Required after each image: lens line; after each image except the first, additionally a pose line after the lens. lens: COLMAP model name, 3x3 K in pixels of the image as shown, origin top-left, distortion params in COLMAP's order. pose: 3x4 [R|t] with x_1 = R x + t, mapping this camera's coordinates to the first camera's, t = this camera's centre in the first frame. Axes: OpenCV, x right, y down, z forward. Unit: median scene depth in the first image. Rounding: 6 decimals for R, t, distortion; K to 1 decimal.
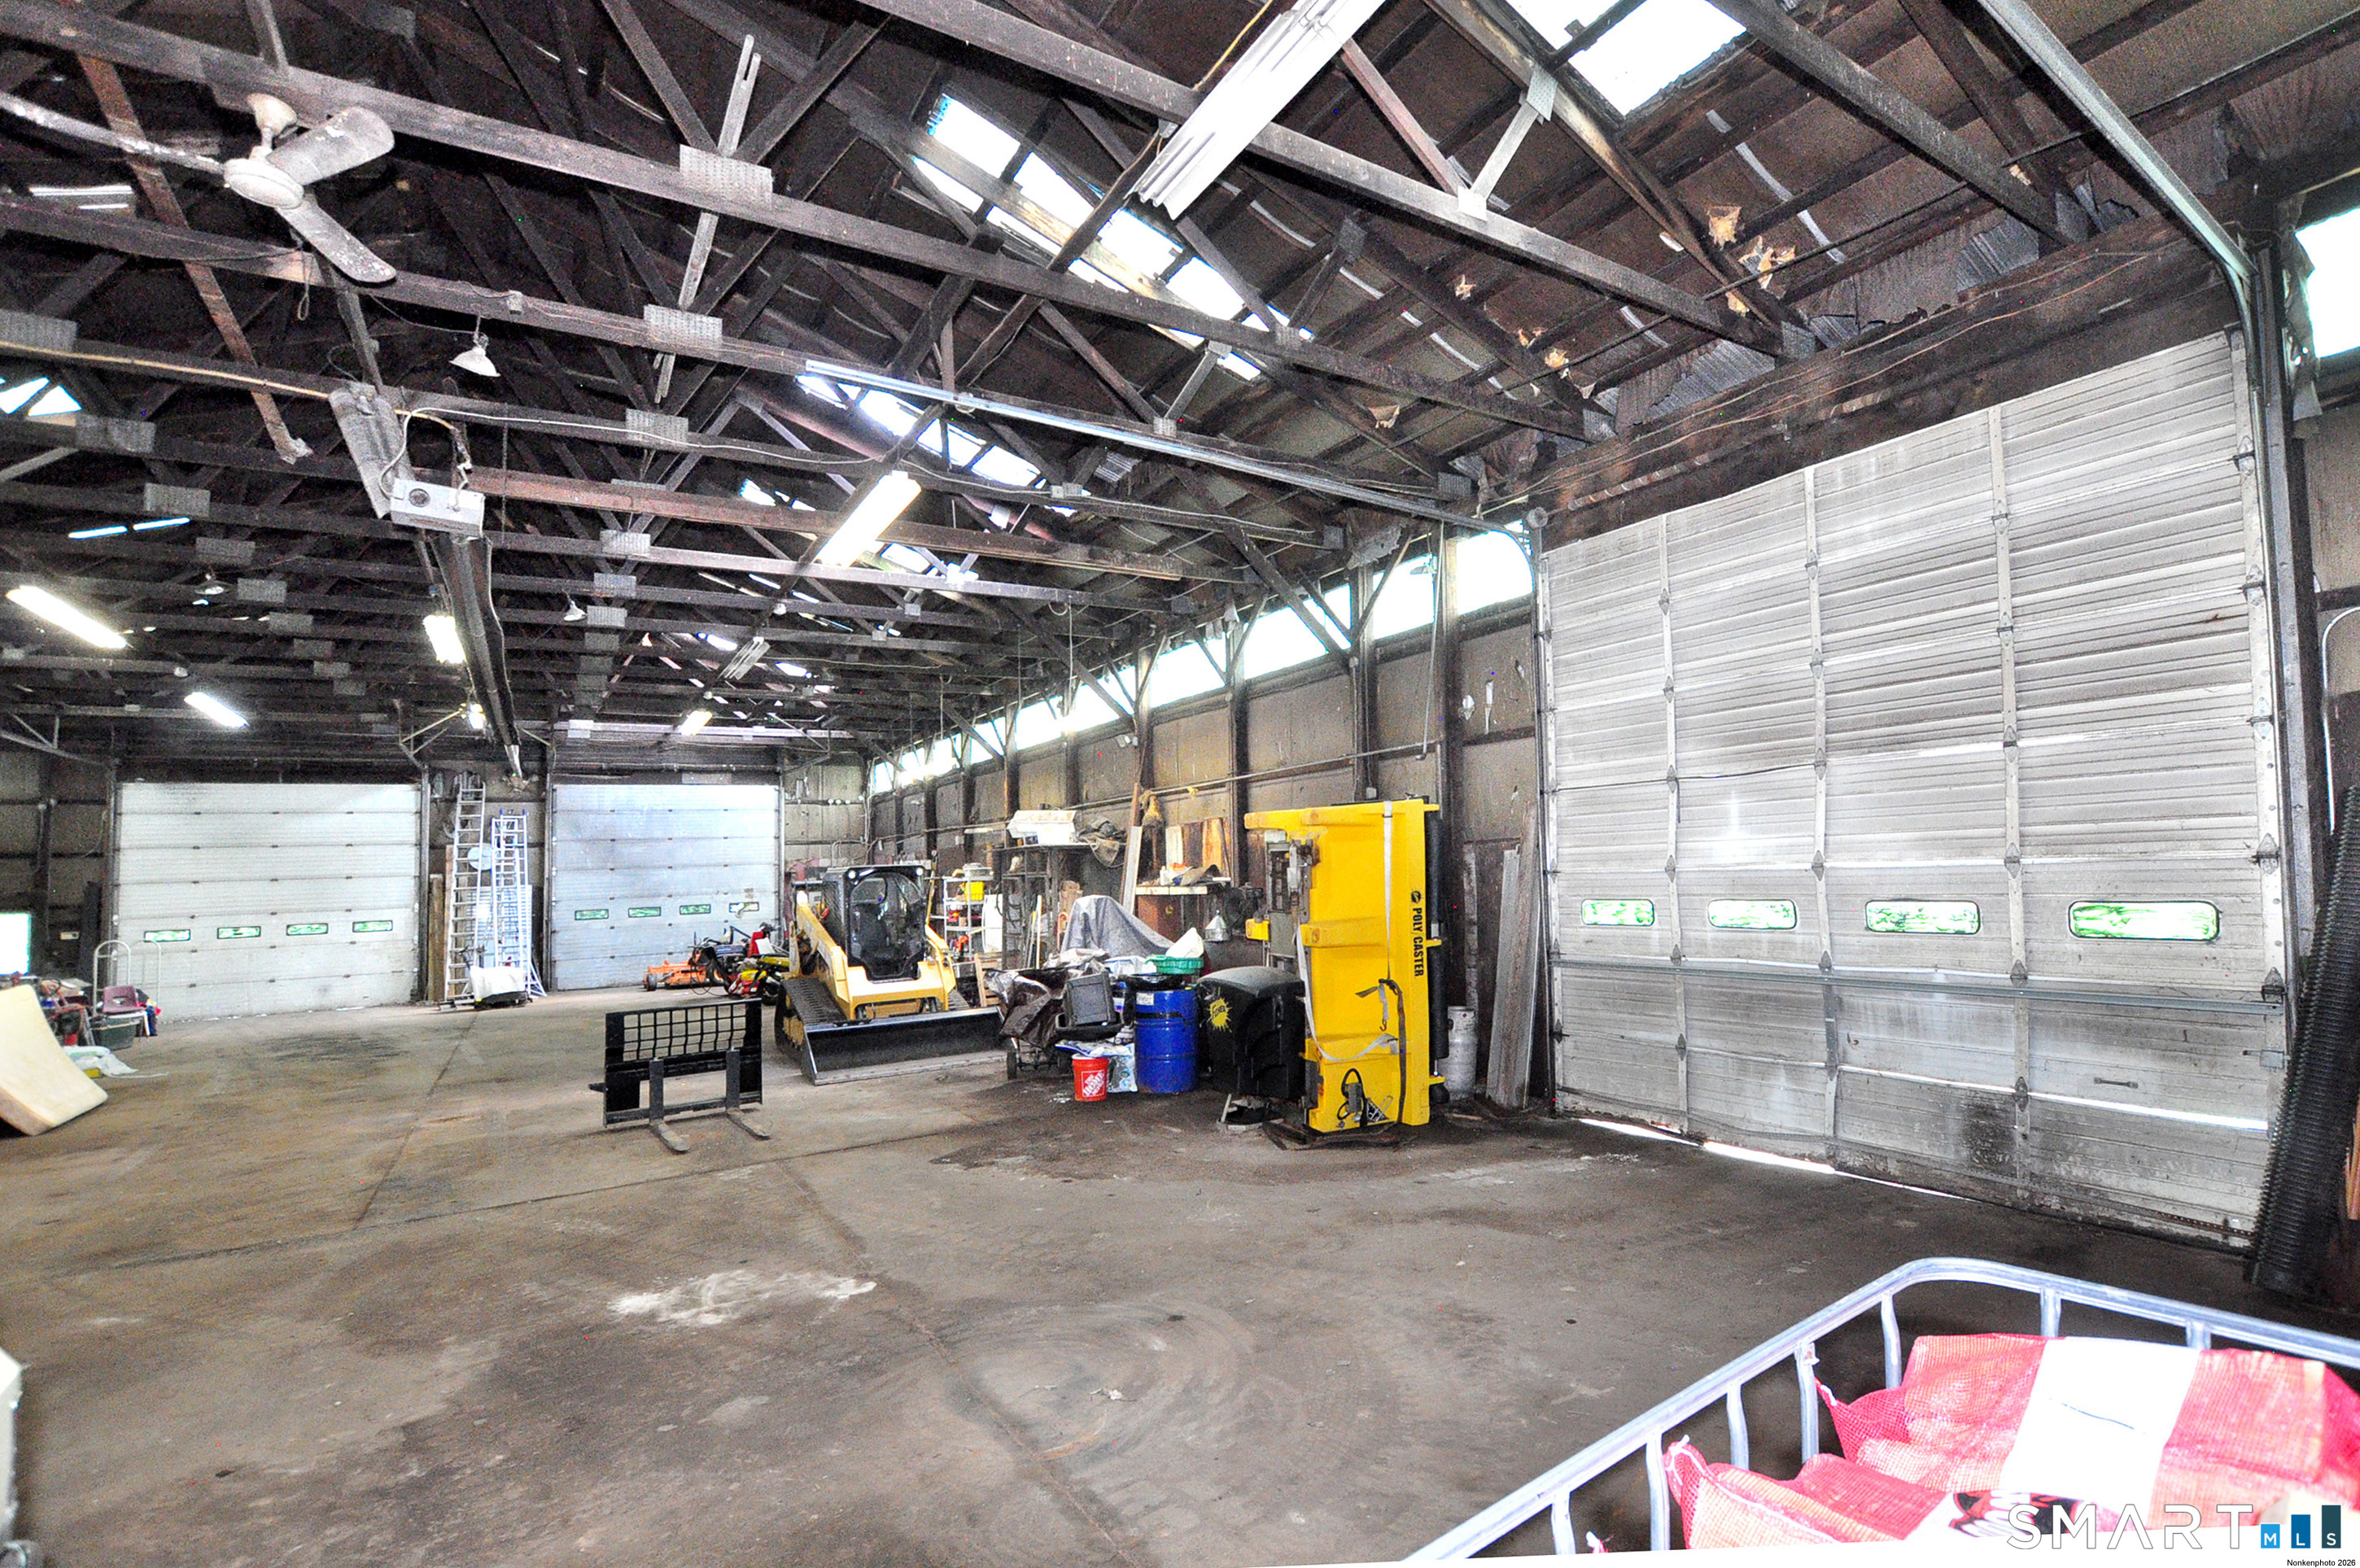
lens RADIAL K [[1061.5, 0, 1173.7], [0, 1061.5, 779.6], [0, 0, 1]] dist [0.049939, -0.022256]
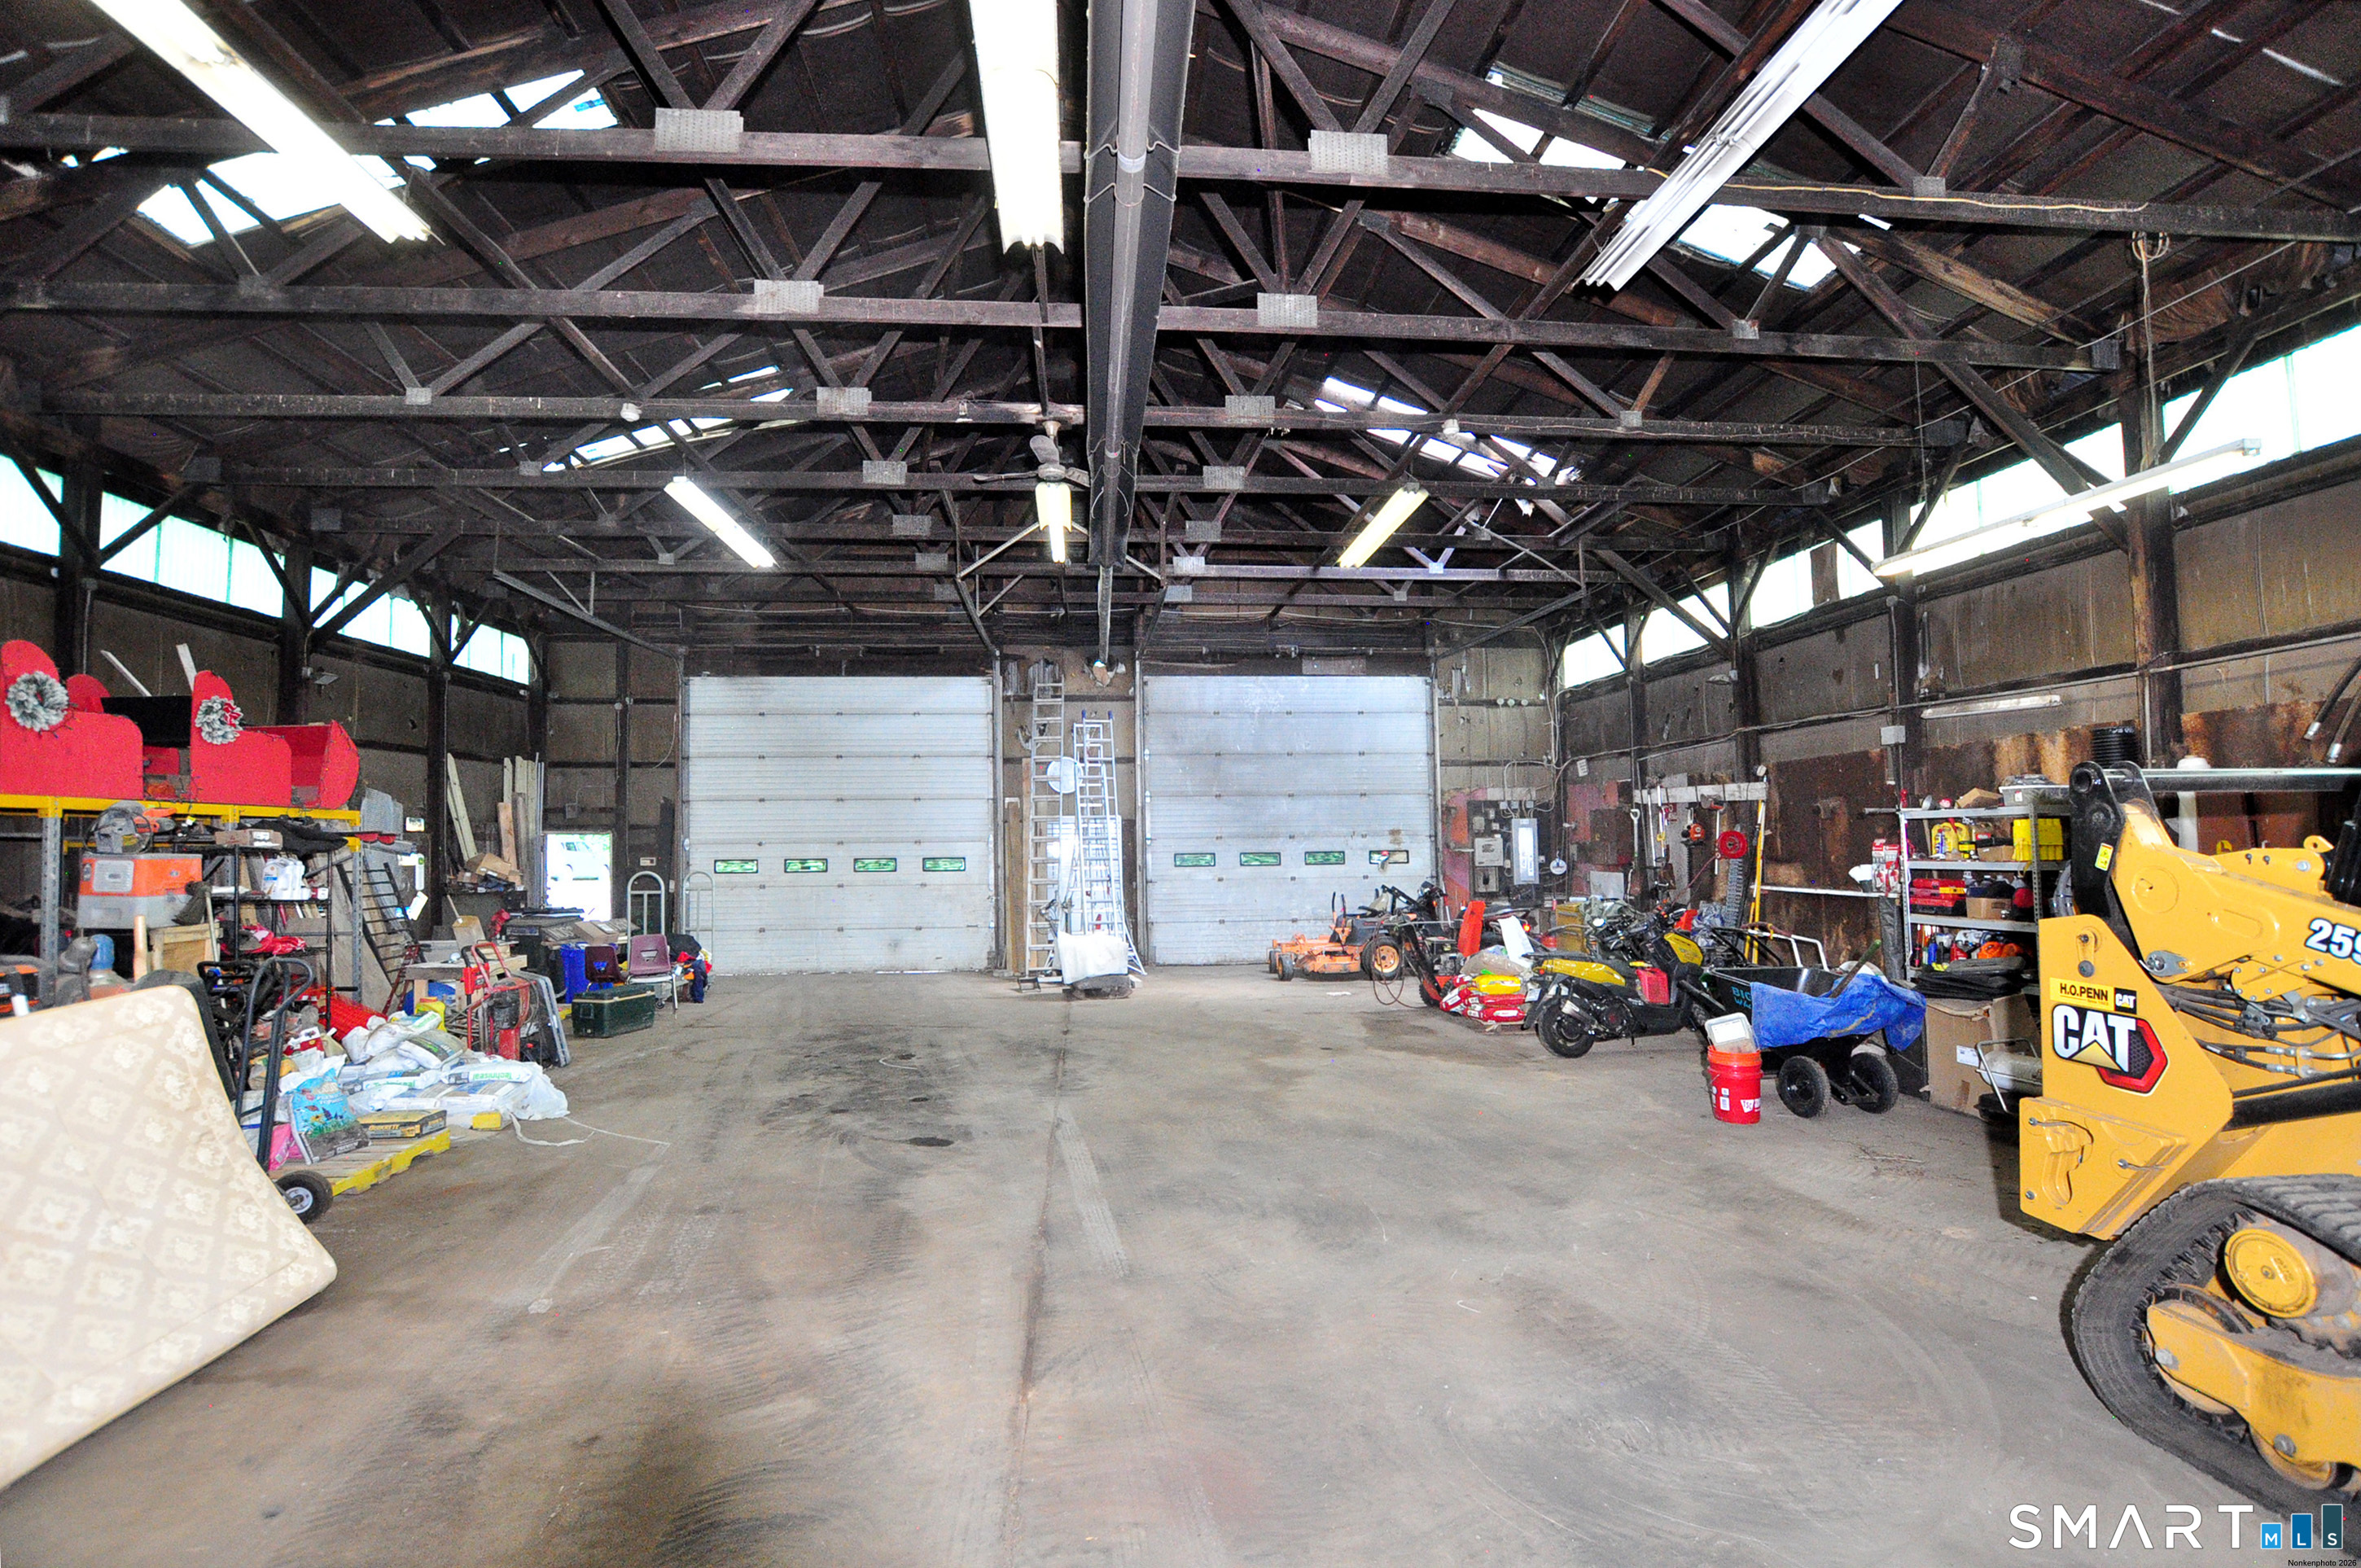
lens RADIAL K [[1062.0, 0, 1174.2], [0, 1062.0, 779.6], [0, 0, 1]] dist [0.049939, -0.022256]
pose [[0.898030, -0.001799, -0.439931, -0.256204], [0.017586, 0.999339, 0.031811, 0.052806], [0.439583, -0.036304, 0.897468, 0.386549]]
